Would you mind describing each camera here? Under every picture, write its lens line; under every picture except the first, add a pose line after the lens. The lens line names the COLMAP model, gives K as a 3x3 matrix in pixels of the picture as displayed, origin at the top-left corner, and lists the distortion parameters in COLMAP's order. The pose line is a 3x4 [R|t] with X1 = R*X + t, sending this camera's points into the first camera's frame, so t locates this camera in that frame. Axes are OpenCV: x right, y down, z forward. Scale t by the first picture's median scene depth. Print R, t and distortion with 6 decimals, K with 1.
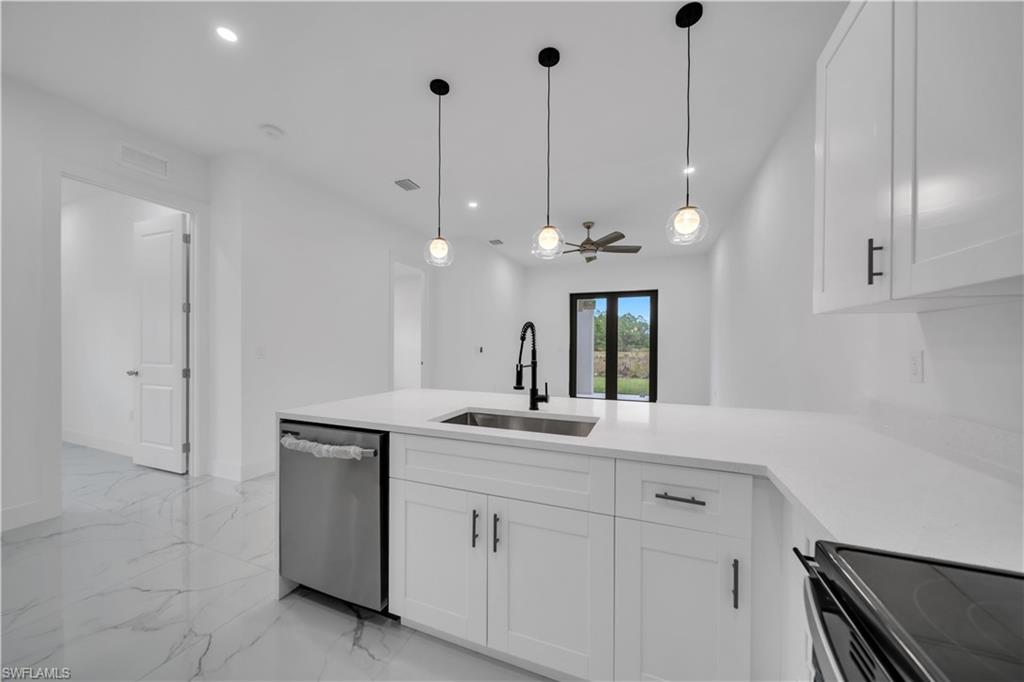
lens RADIAL K [[357.3, 0, 511.4], [0, 357.3, 345.2], [0, 0, 1]] dist [-0.000422, -0.000062]
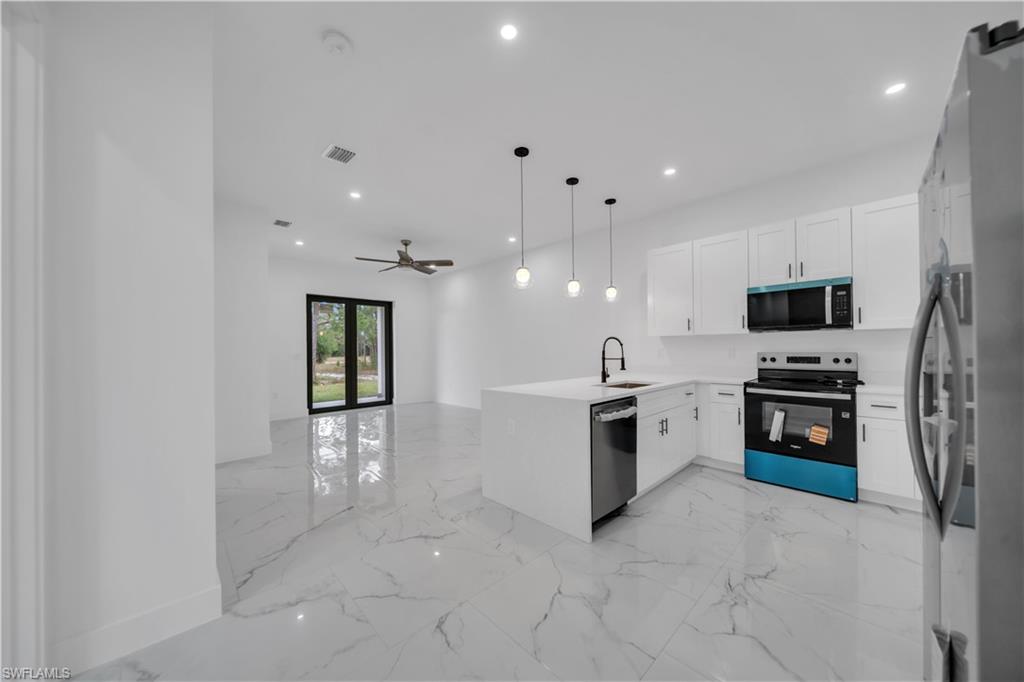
lens RADIAL K [[357.3, 0, 514.9], [0, 357.3, 347.6], [0, 0, 1]] dist [-0.000422, -0.000062]
pose [[0.401378, -0.006330, 0.915890, -0.483373], [0.014721, 0.999892, 0.000459, -0.003025], [-0.915794, 0.013298, 0.401428, 0.176250]]
